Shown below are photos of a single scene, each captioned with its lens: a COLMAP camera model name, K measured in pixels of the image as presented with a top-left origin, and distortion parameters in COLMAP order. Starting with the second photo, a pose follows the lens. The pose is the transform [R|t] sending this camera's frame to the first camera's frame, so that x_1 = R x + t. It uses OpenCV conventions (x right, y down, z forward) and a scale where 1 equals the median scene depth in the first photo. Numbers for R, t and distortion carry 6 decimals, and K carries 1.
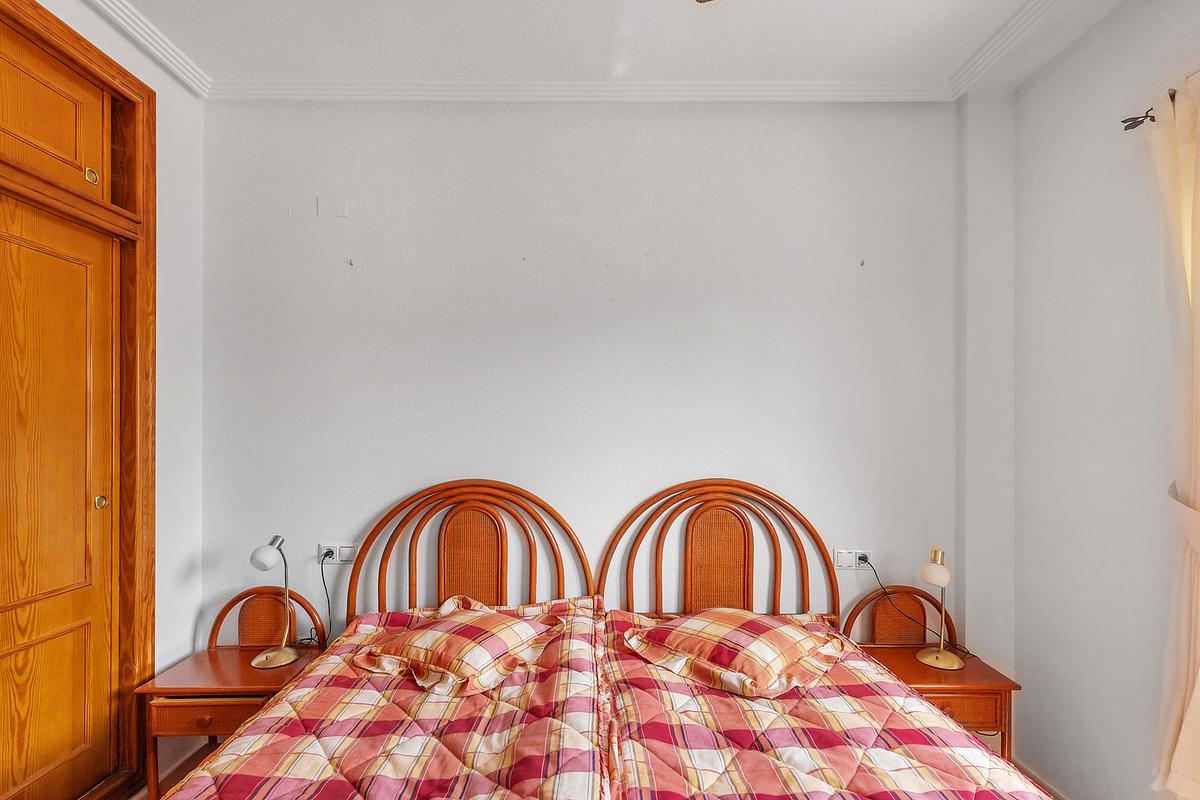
lens RADIAL K [[549.0, 0, 594.3], [0, 549.0, 424.5], [0, 0, 1]] dist [-0.000373, 0.001365]
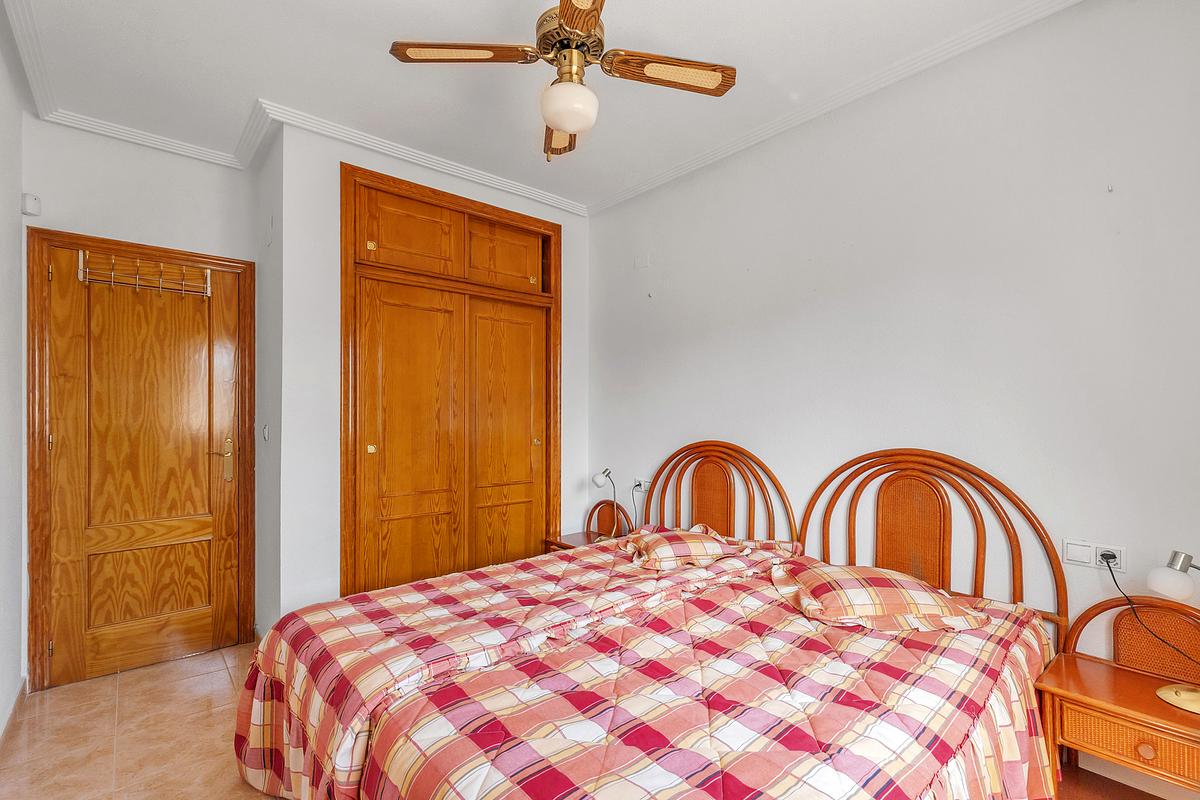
lens RADIAL K [[549.0, 0, 598.6], [0, 549.0, 408.3], [0, 0, 1]] dist [-0.000373, 0.001365]
pose [[0.644658, -0.010065, -0.764405, 0.713626], [0.004424, 0.999946, -0.009436, 0.034799], [0.764459, 0.002702, 0.644667, -0.106071]]
